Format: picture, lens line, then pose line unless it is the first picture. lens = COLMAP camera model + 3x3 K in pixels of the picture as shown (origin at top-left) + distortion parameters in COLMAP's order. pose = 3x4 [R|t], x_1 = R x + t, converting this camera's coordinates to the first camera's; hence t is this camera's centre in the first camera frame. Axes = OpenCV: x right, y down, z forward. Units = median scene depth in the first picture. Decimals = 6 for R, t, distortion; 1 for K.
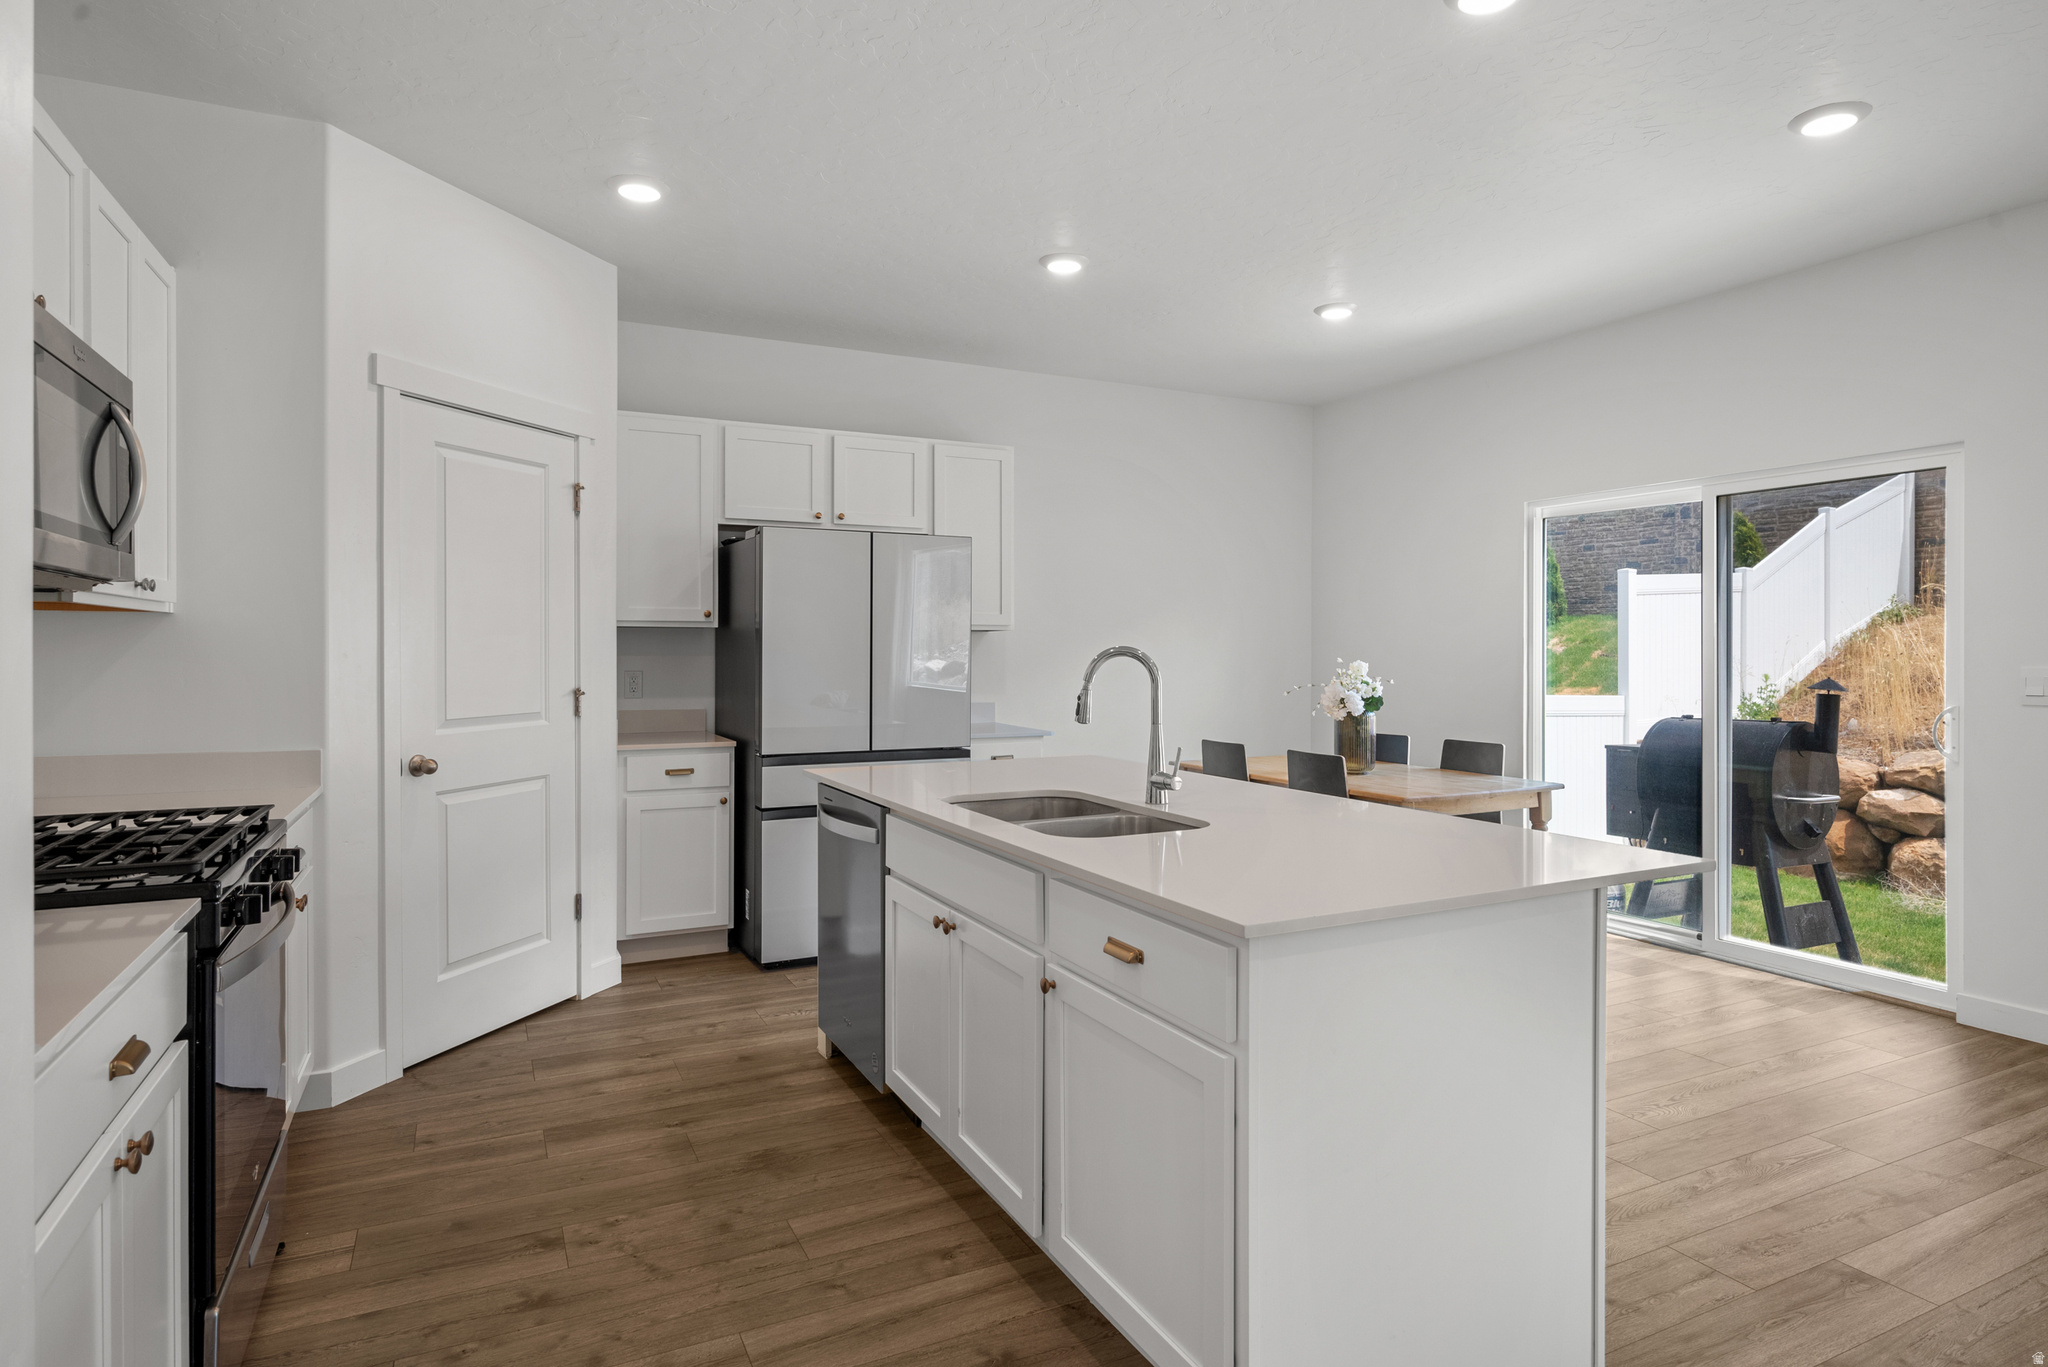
lens RADIAL K [[1121.7, 0, 1015.2], [0, 1121.7, 654.1], [0, 0, 1]] dist [-0.002708, 0.000478]
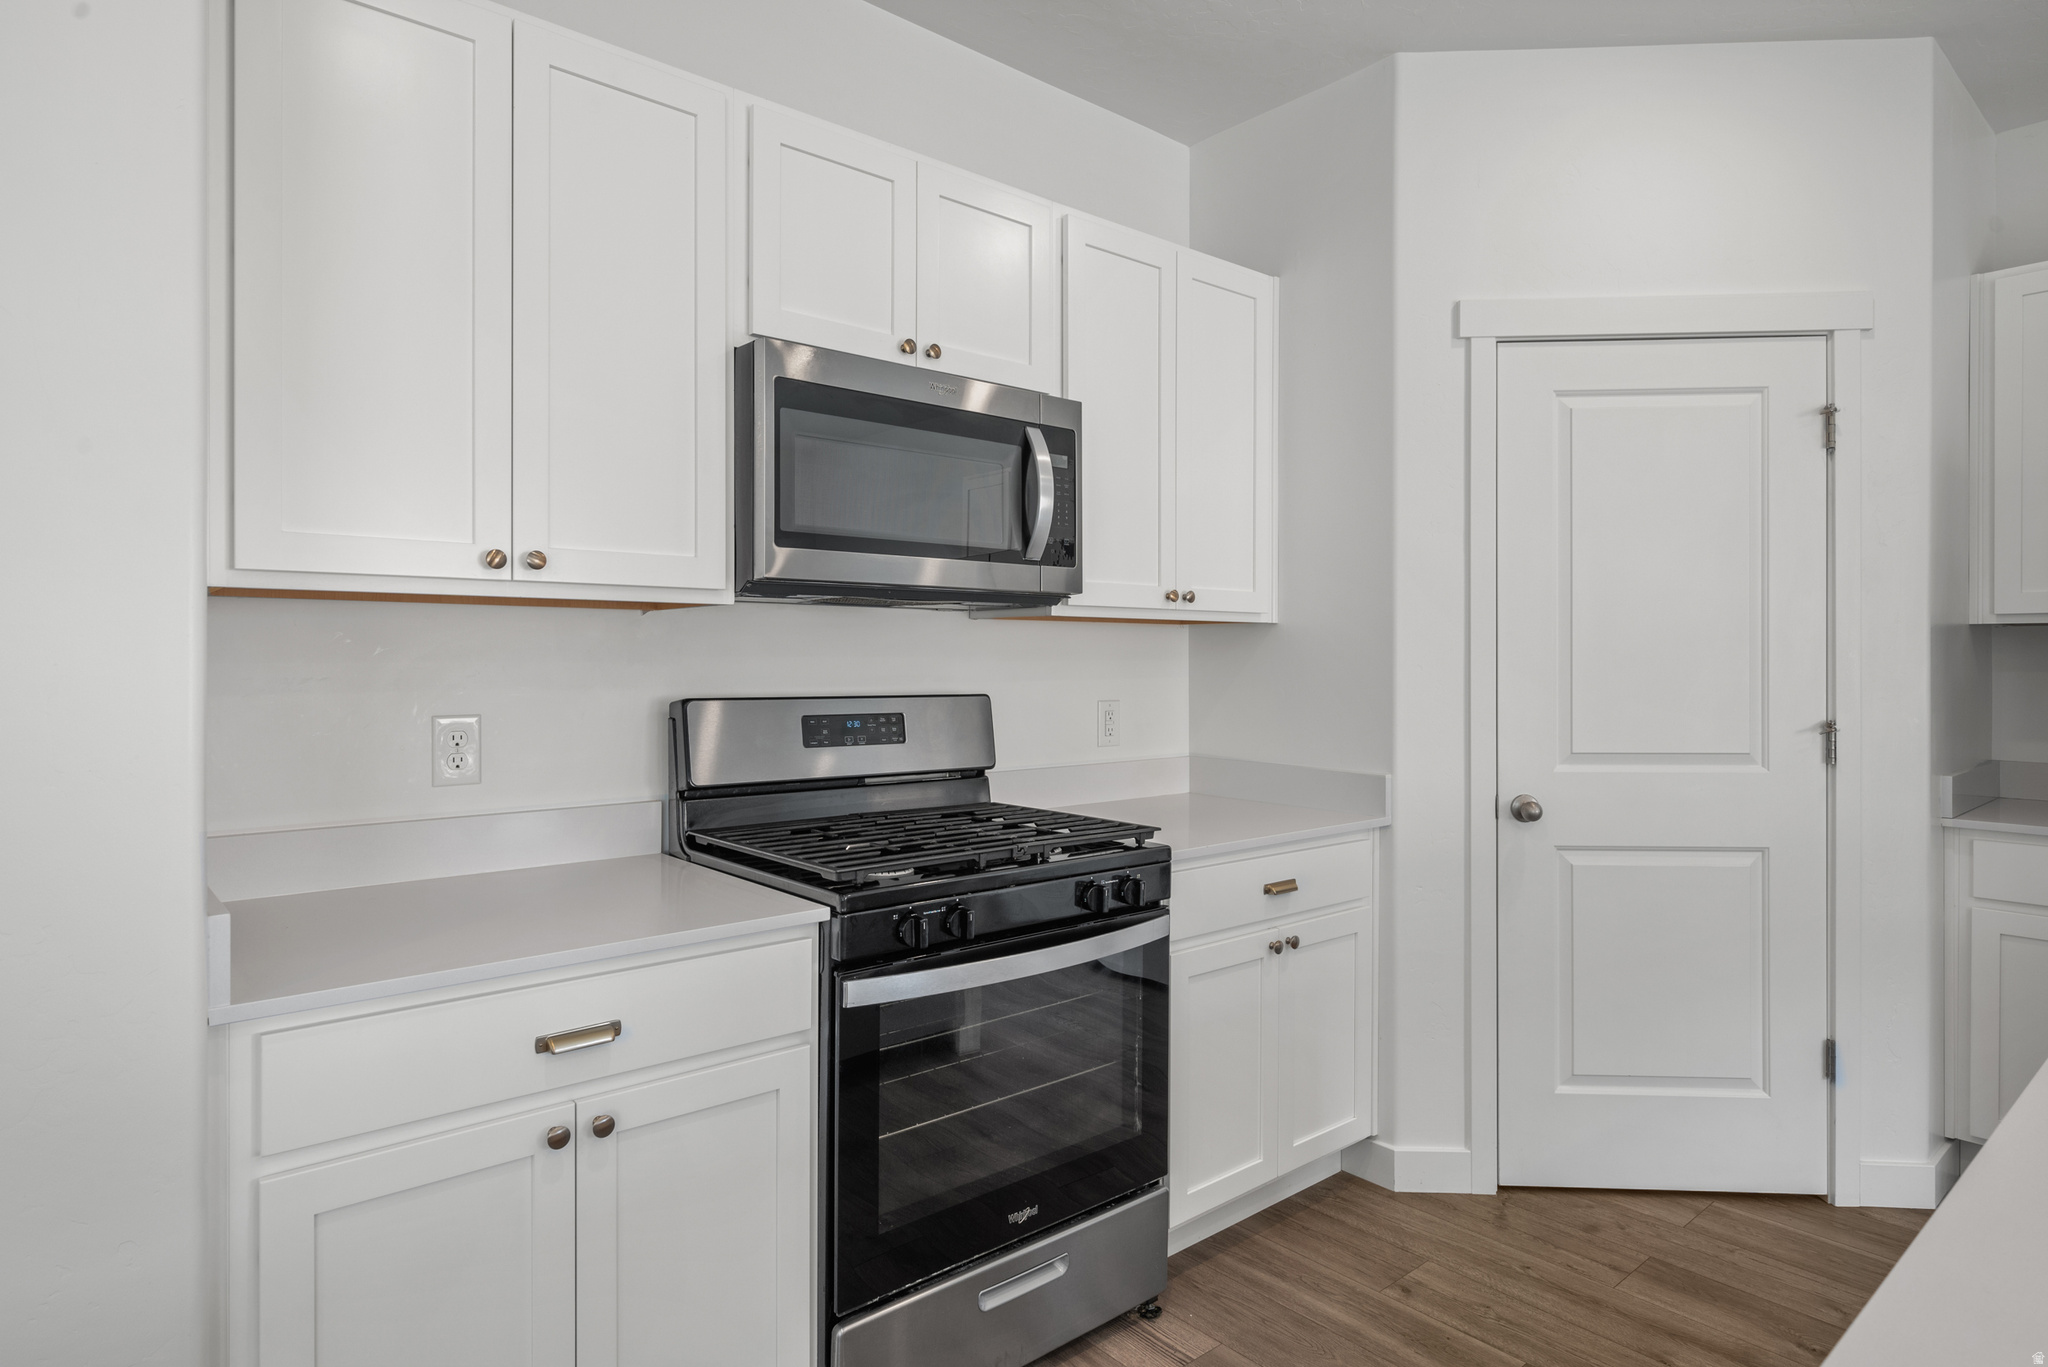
lens RADIAL K [[1121.7, 0, 1024.5], [0, 1121.7, 664.9], [0, 0, 1]] dist [-0.002708, 0.000478]
pose [[0.251492, 0.003321, -0.967854, 0.122870], [-0.005403, 0.999983, 0.002028, -0.000862], [0.967844, 0.004719, 0.251506, 0.405701]]
